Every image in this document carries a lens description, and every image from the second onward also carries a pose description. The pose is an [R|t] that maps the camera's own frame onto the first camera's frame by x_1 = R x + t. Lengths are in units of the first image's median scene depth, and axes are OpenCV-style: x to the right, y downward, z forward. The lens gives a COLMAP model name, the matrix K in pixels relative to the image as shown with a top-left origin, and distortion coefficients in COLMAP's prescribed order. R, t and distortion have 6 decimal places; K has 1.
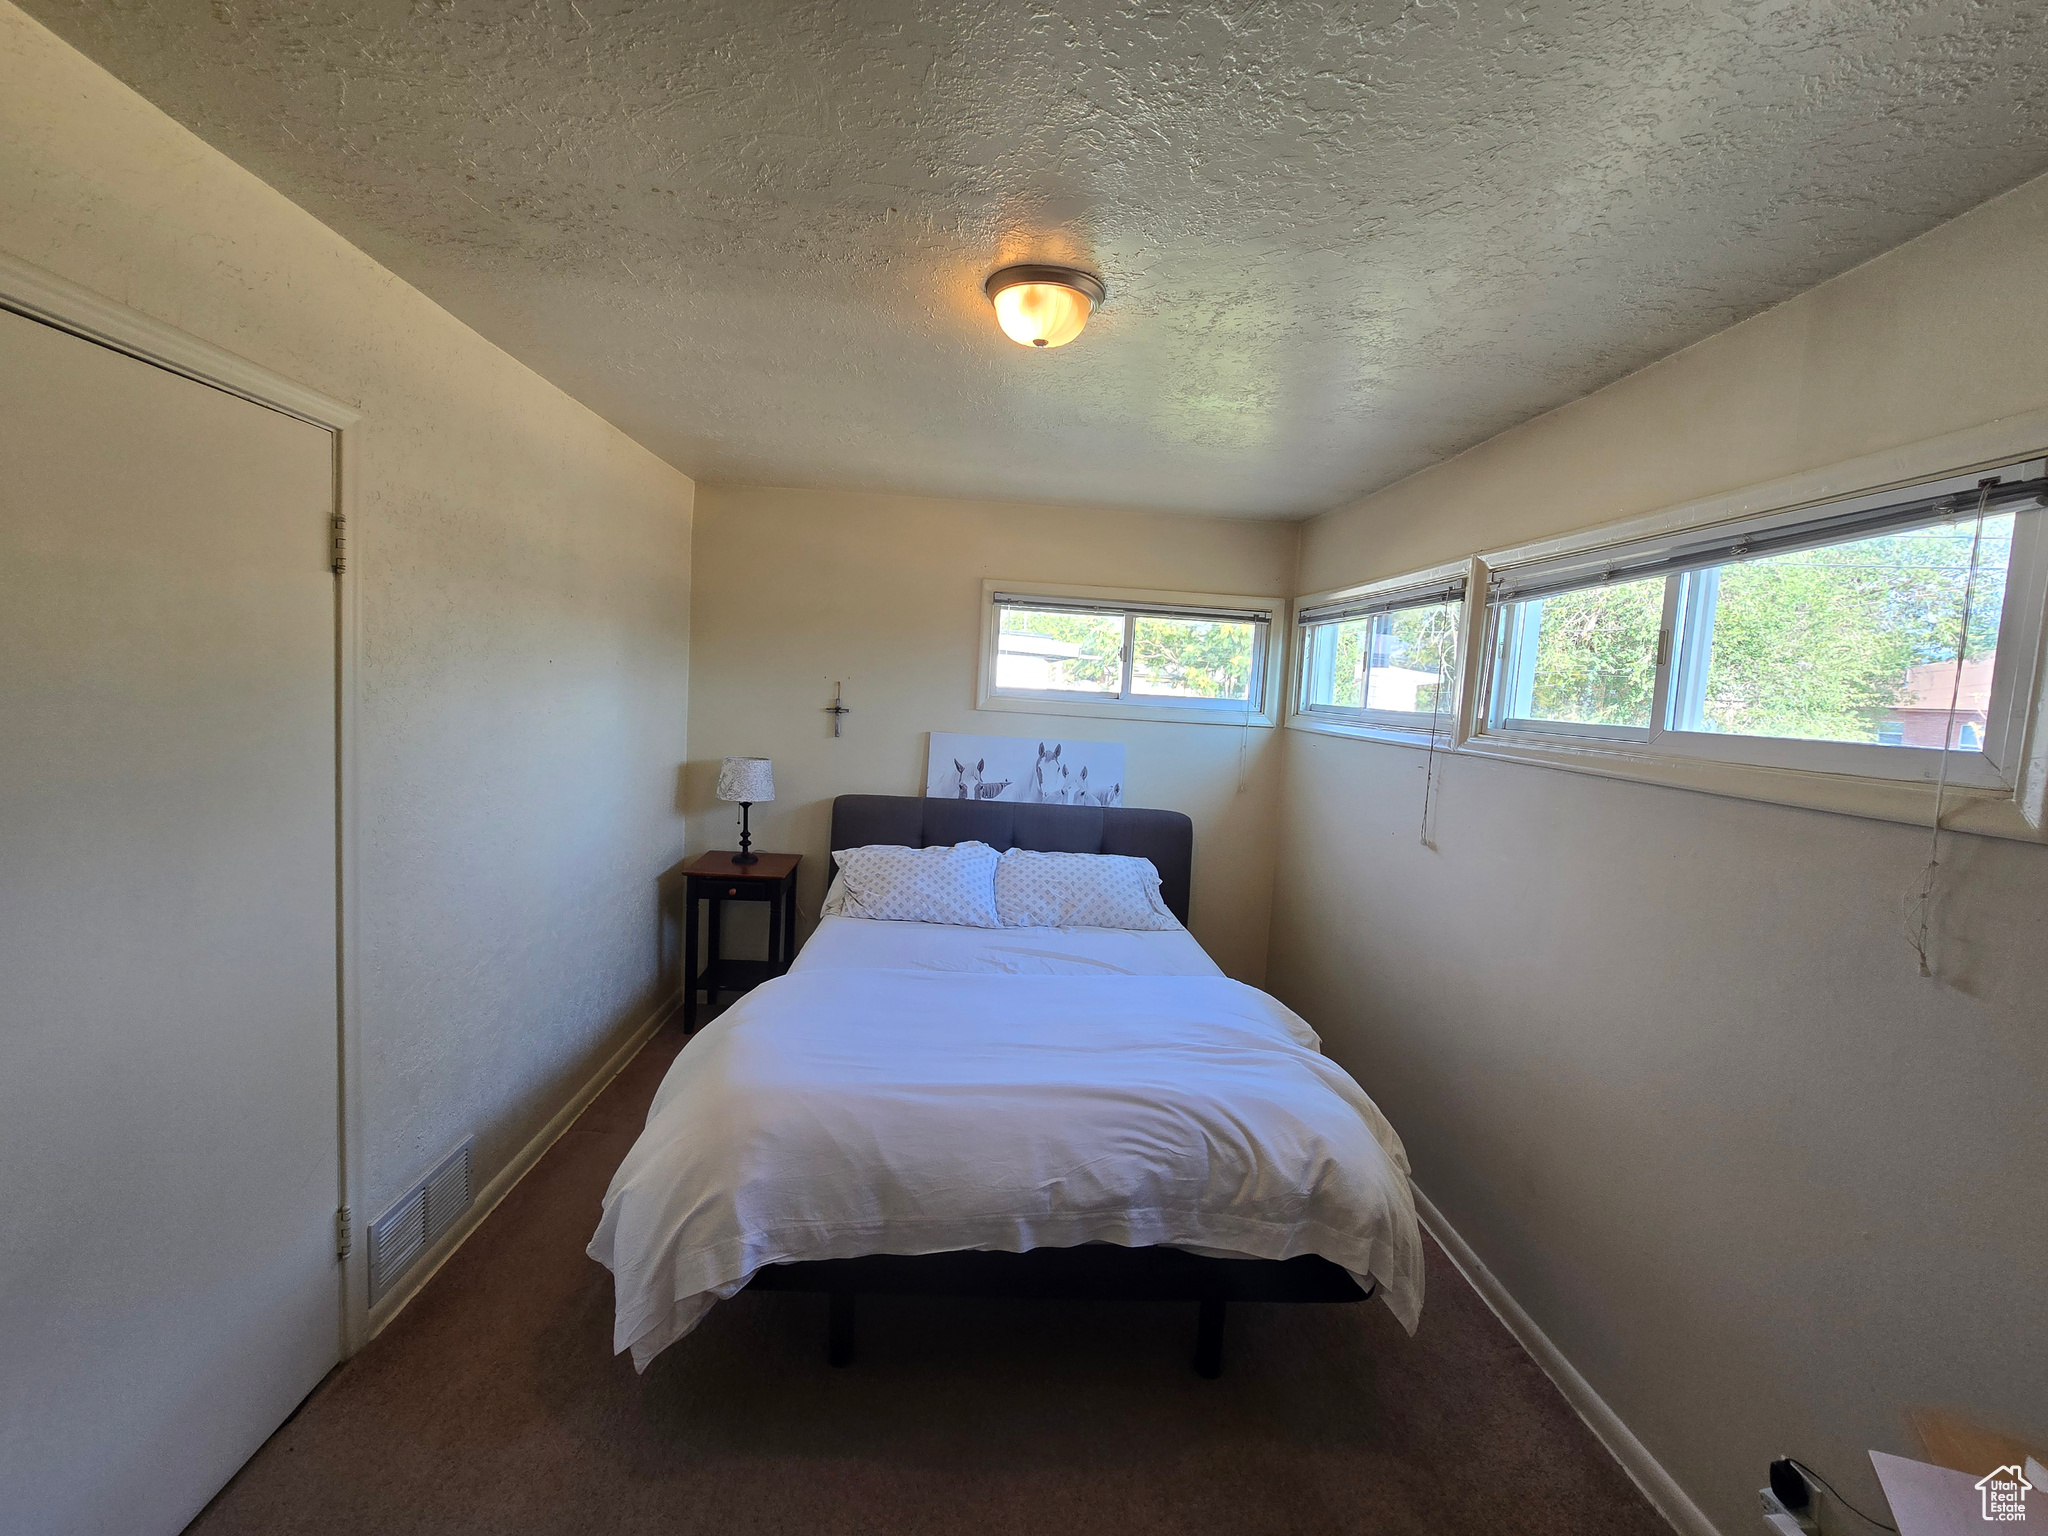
lens RADIAL K [[847.3, 0, 1022.5], [0, 847.3, 752.6], [0, 0, 1]] dist [-0.002474, -0.001180]
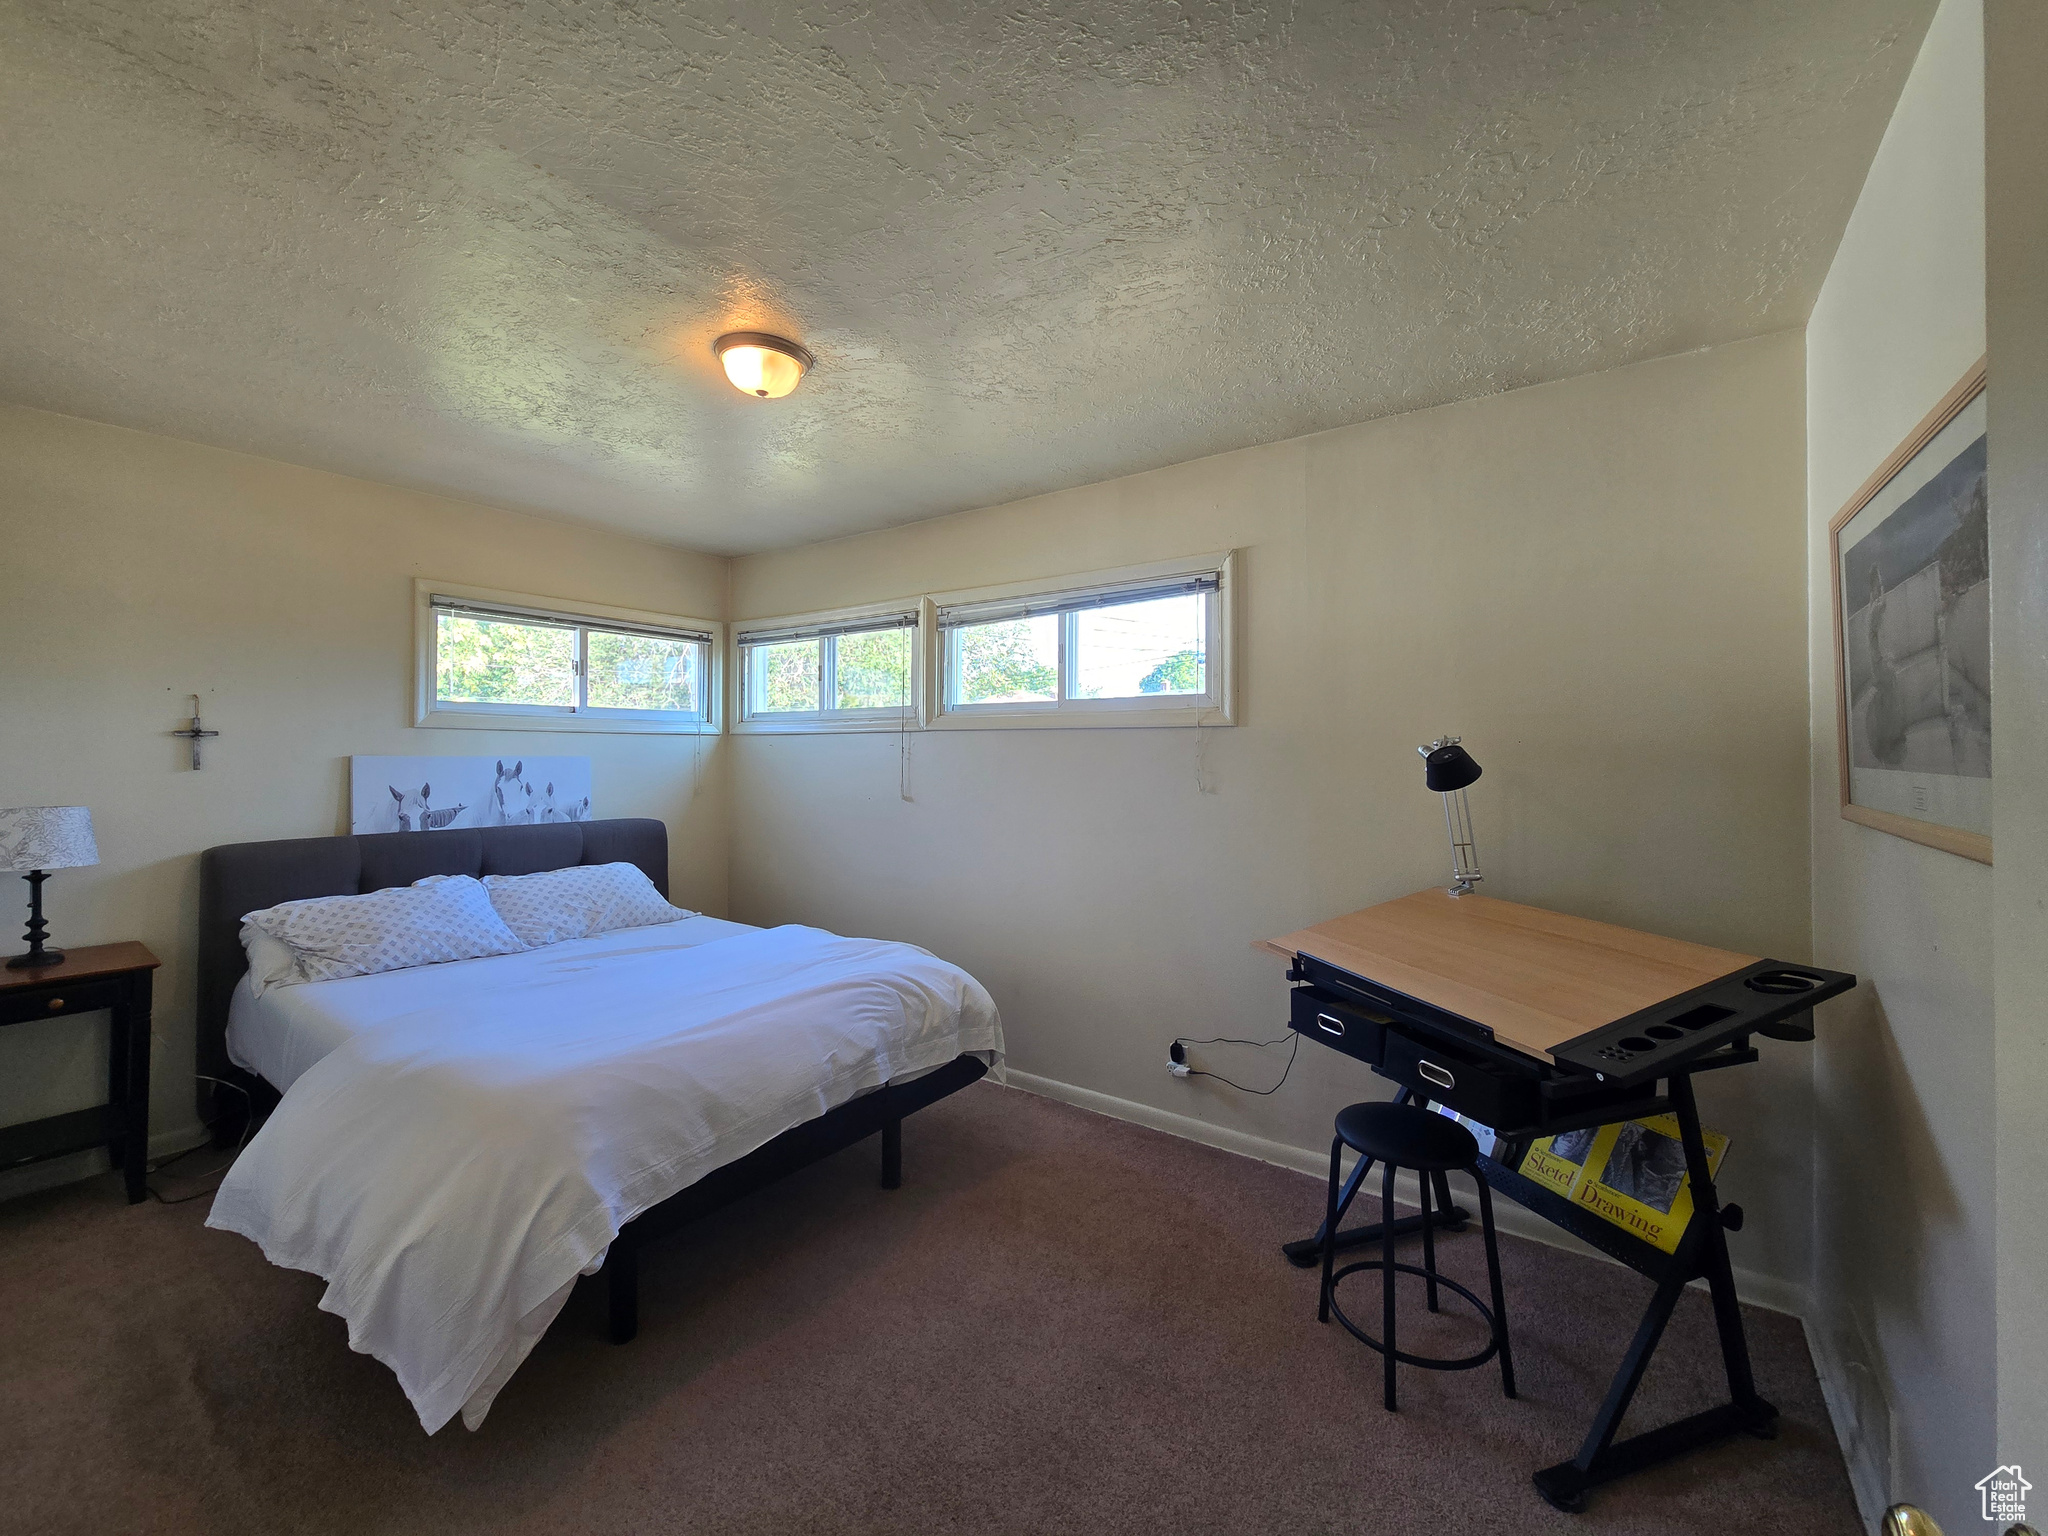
lens RADIAL K [[847.3, 0, 1024.4], [0, 847.3, 765.6], [0, 0, 1]] dist [-0.002474, -0.001180]
pose [[0.617518, -0.066452, 0.783744, -0.521701], [0.099457, 0.995024, 0.006004, 0.068162], [-0.780243, 0.074241, 0.621055, -0.031880]]
